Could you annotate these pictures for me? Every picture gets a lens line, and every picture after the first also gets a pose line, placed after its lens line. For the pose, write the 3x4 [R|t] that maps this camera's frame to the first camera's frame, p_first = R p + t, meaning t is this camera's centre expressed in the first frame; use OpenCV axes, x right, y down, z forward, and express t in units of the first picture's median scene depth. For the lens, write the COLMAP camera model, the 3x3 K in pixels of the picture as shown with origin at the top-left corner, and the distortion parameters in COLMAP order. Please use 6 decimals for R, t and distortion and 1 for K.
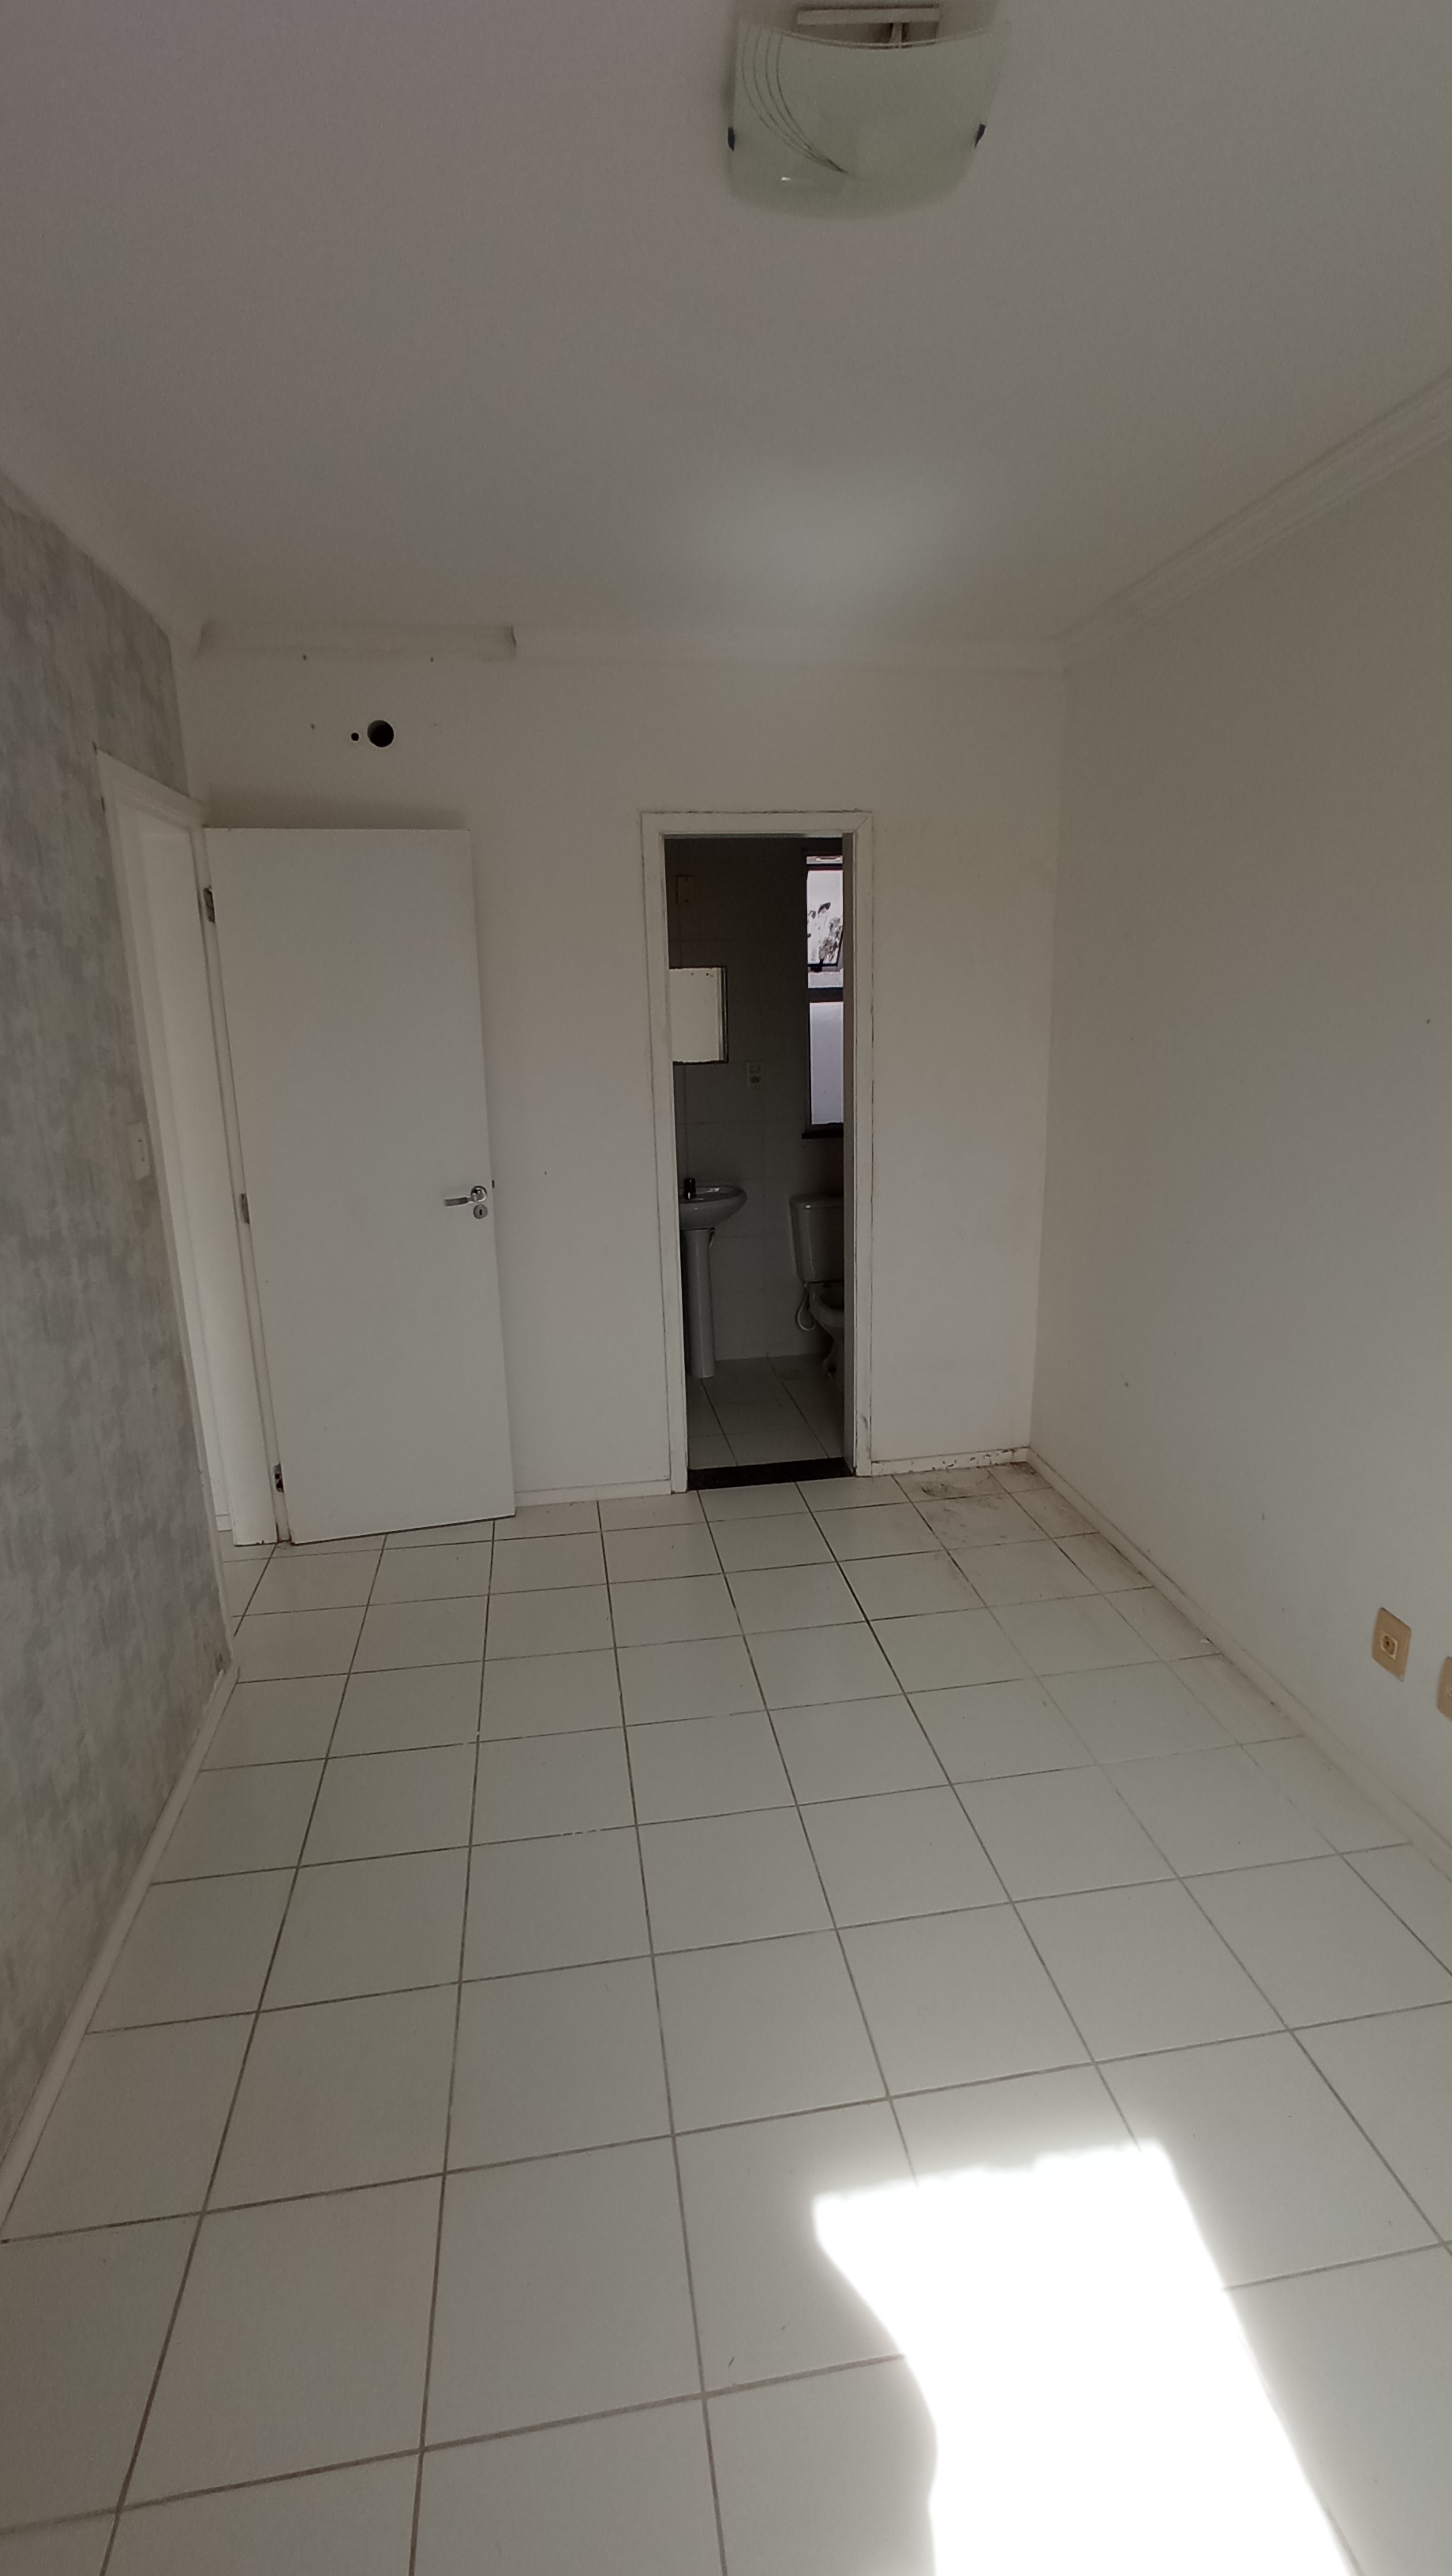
lens RADIAL K [[1163.3, 0, 731.4], [0, 1163.3, 1291.9], [0, 0, 1]] dist [-0.054421, 0.041094]
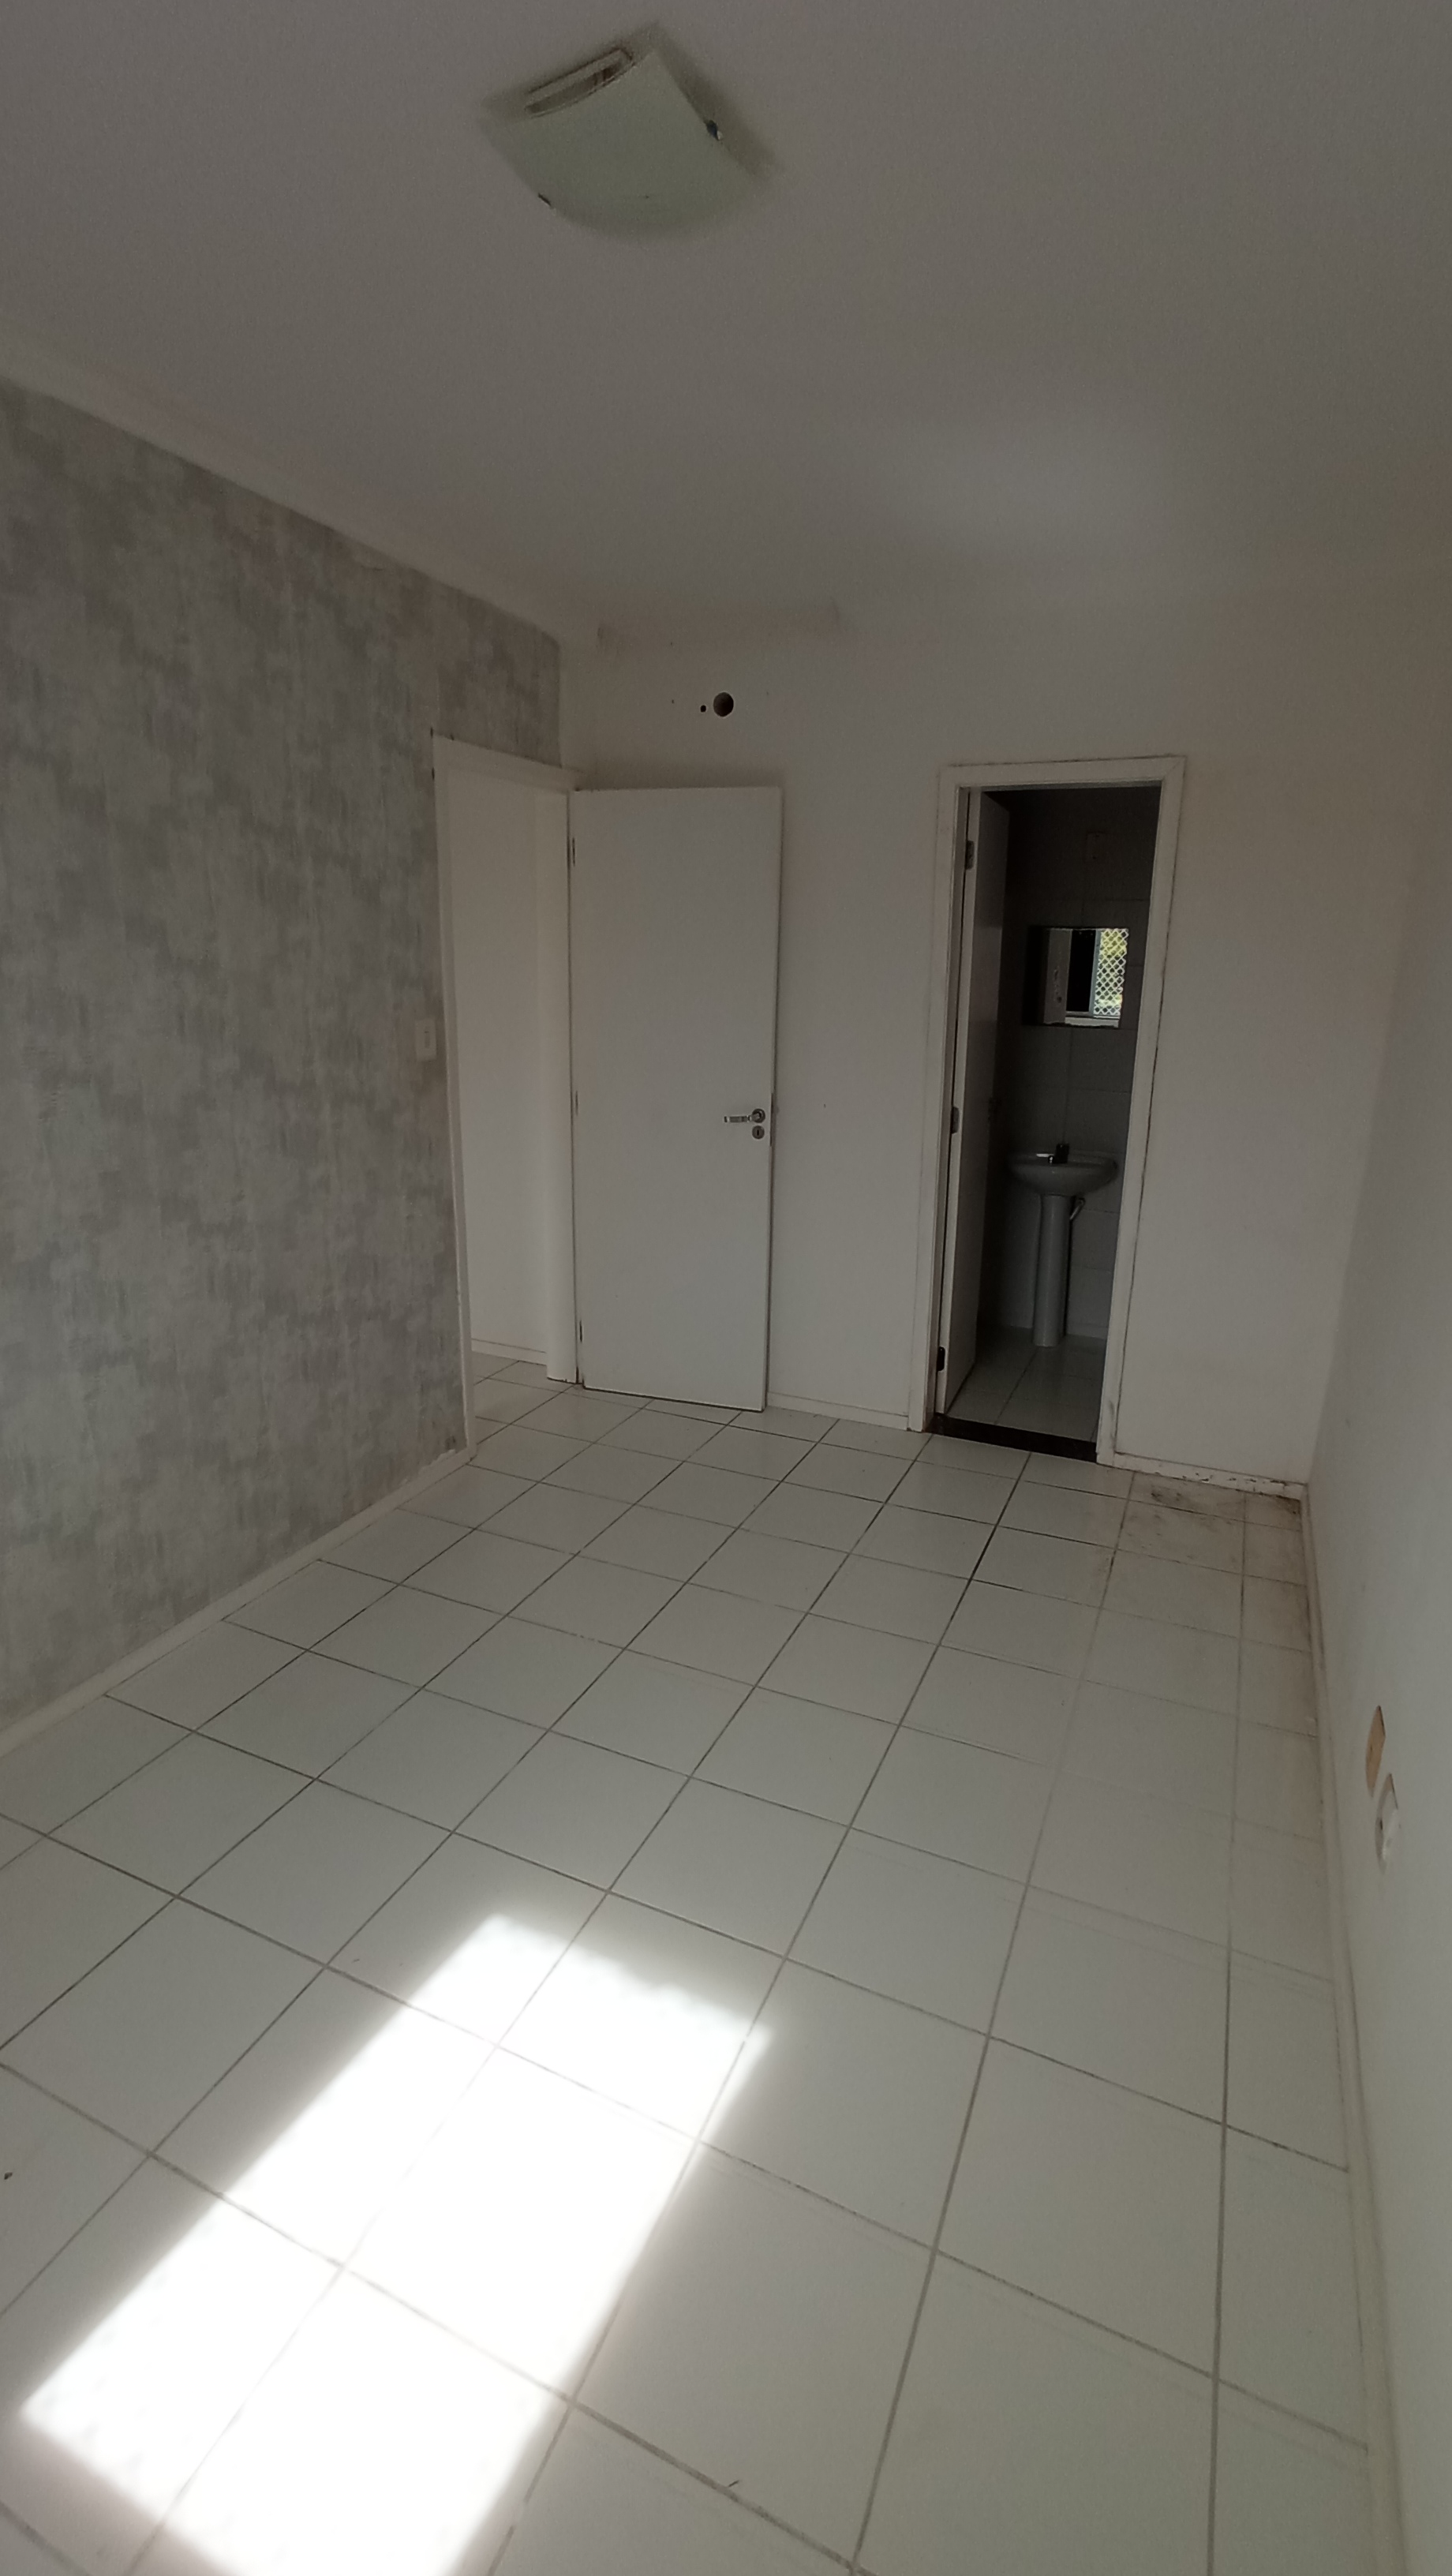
lens RADIAL K [[1163.3, 0, 731.4], [0, 1163.3, 1291.9], [0, 0, 1]] dist [-0.054421, 0.041094]
pose [[0.838135, 0.189013, -0.511667, 0.402336], [-0.176395, 0.981560, 0.073652, 0.004702], [0.516153, 0.028525, 0.856021, 0.035073]]
